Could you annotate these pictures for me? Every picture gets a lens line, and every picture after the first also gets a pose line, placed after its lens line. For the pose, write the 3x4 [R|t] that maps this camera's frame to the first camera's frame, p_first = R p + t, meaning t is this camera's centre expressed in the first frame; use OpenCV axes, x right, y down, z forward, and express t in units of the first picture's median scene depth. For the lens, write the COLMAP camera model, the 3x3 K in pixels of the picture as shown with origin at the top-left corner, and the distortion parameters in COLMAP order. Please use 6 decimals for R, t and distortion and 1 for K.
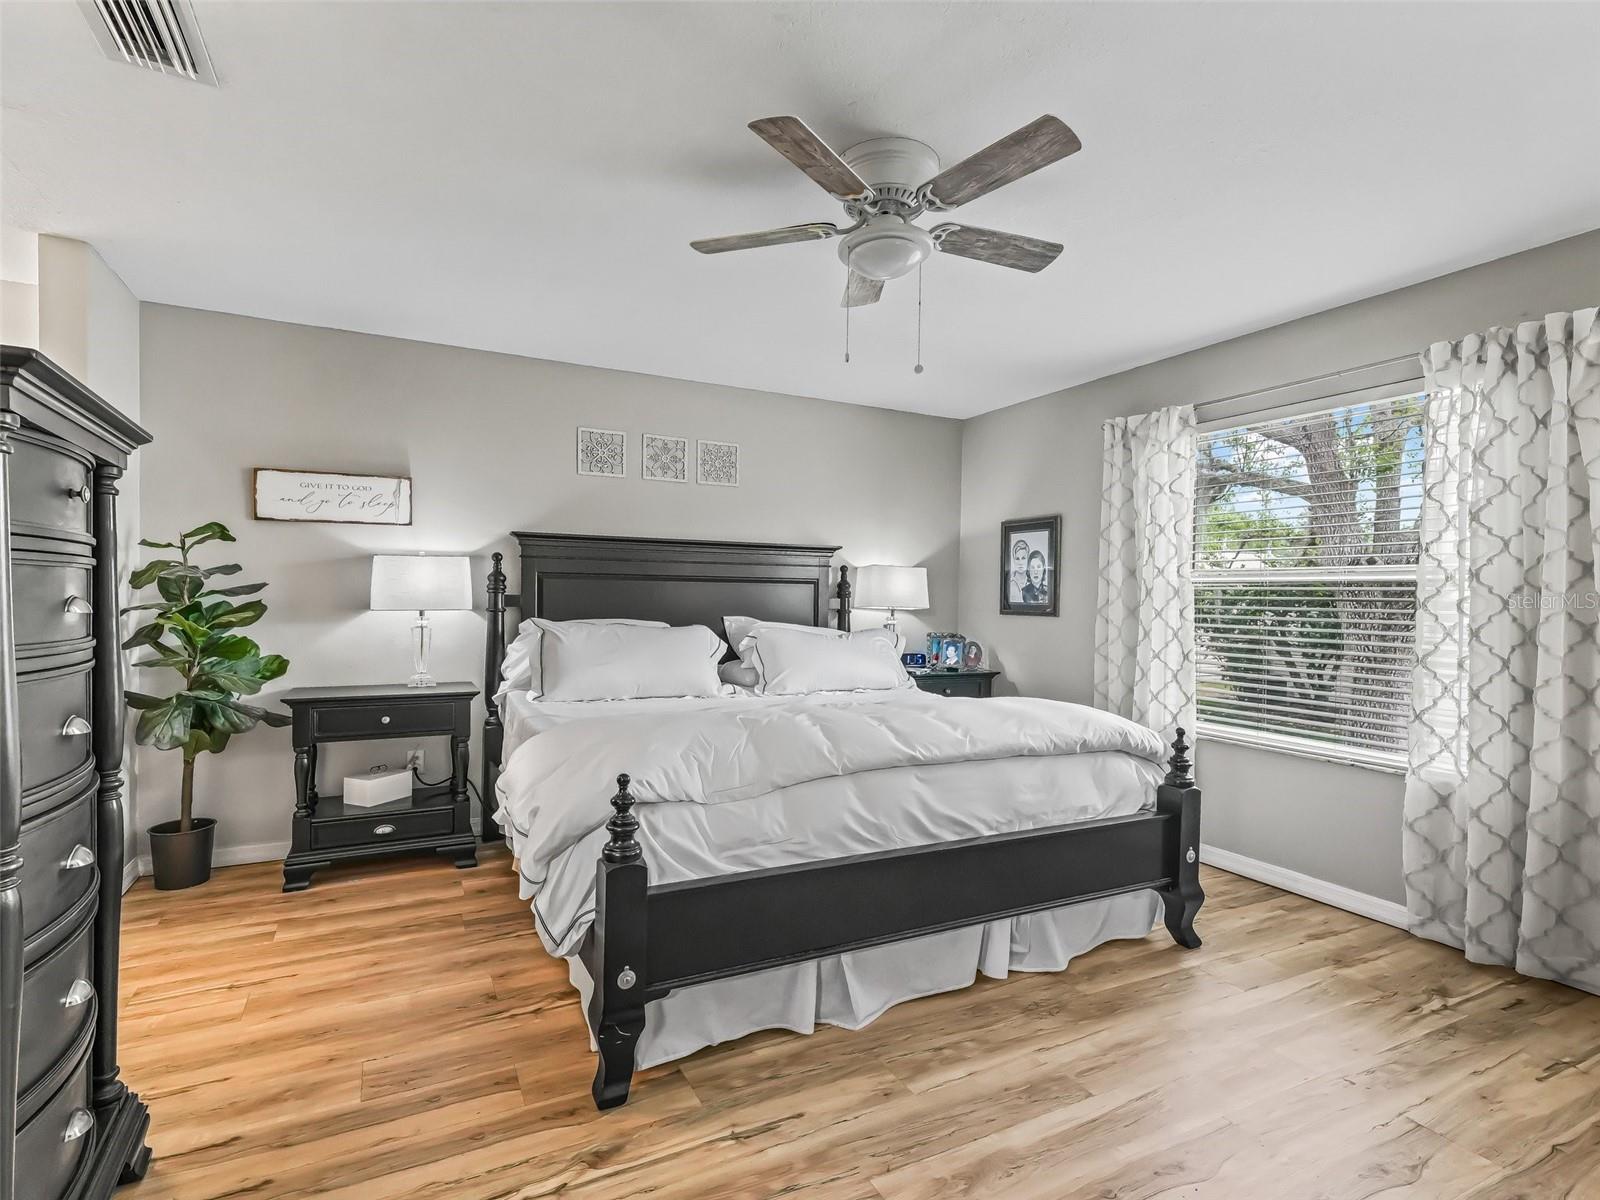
lens RADIAL K [[735.4, 0, 787.2], [0, 735.4, 611.9], [0, 0, 1]] dist [-0.003179, -0.000676]
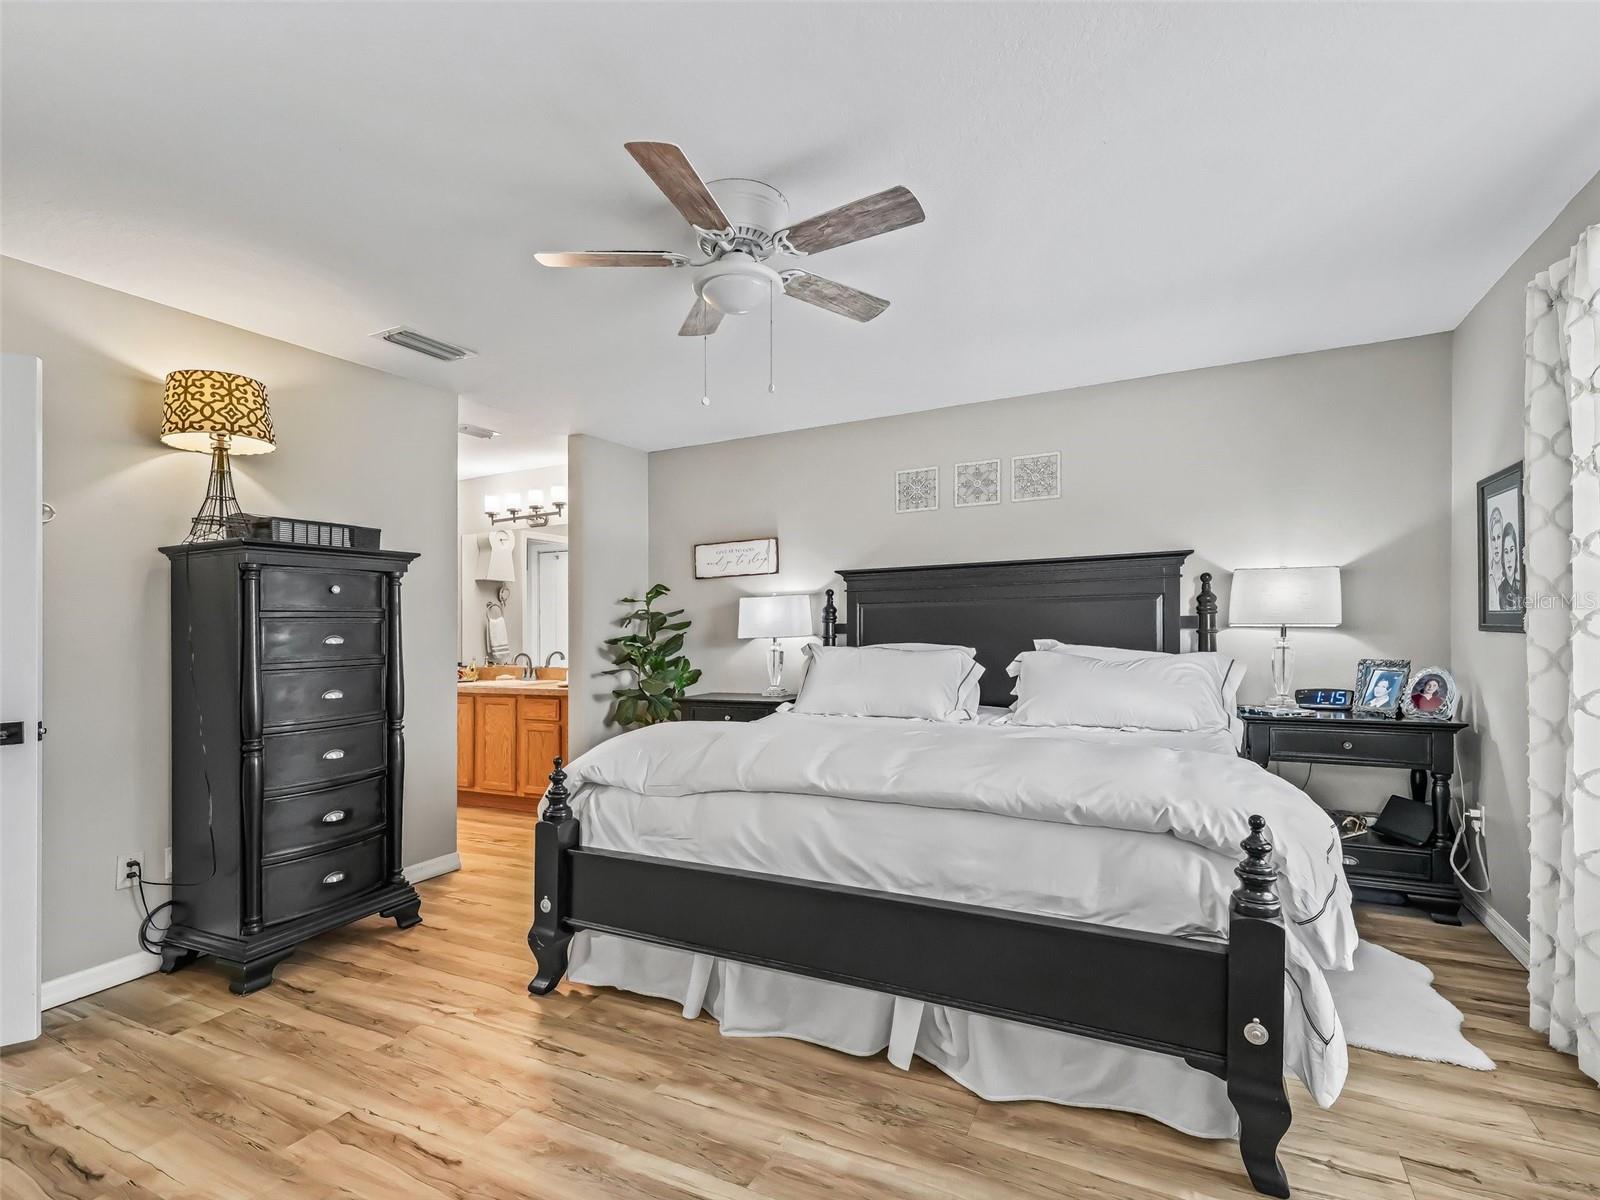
lens RADIAL K [[737.7, 0, 841.7], [0, 737.7, 622.7], [0, 0, 1]] dist [0.001995, 0.000056]
pose [[0.638850, -0.030688, -0.768719, 0.594996], [0.014532, 0.999507, -0.027824, 0.008531], [0.769194, 0.006604, 0.638981, 0.263963]]
